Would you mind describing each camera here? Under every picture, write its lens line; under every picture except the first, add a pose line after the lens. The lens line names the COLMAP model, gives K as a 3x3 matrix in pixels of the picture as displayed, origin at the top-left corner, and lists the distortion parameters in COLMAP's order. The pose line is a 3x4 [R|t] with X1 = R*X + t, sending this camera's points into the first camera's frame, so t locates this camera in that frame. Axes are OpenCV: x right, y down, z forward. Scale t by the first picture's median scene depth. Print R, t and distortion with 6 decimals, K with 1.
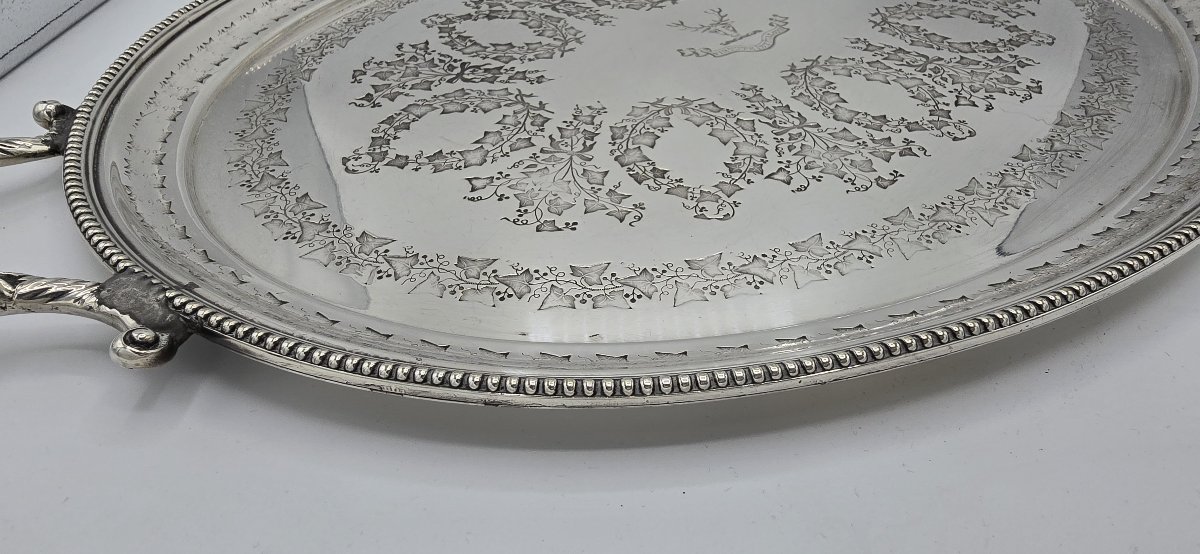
lens RADIAL K [[696.4, 0, 602.5], [0, 696.4, 271.0], [0, 0, 1]] dist [0.007818, -0.010521]
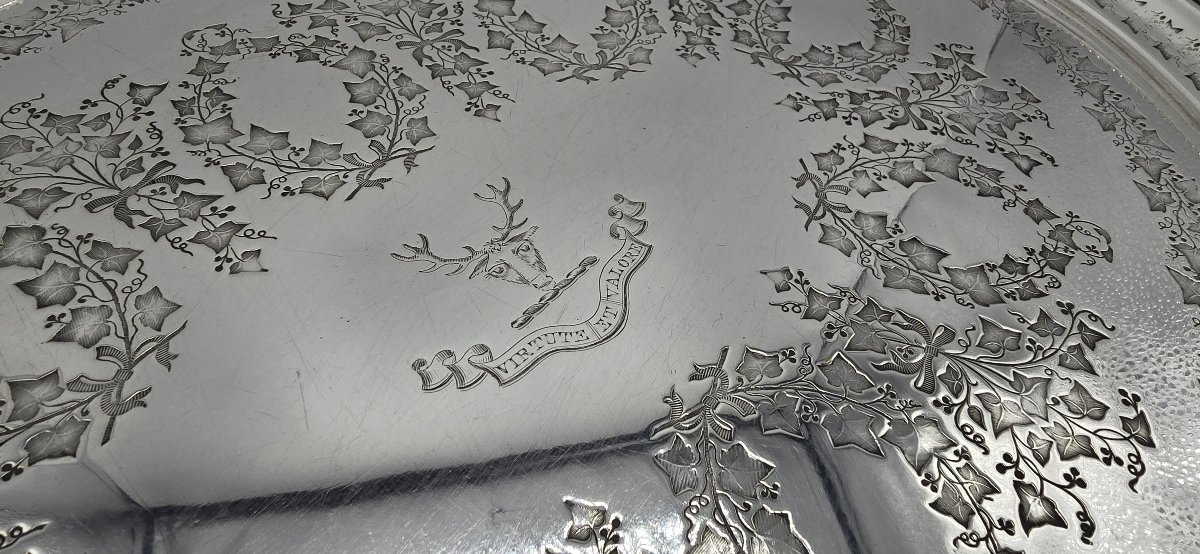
lens RADIAL K [[696.4, 0, 597.5], [0, 696.4, 273.5], [0, 0, 1]] dist [0.007818, -0.010521]
pose [[0.968483, -0.109346, 0.223795, 0.153041], [0.066837, 0.979622, 0.189401, -0.535907], [-0.239944, -0.168474, 0.956056, 0.685844]]
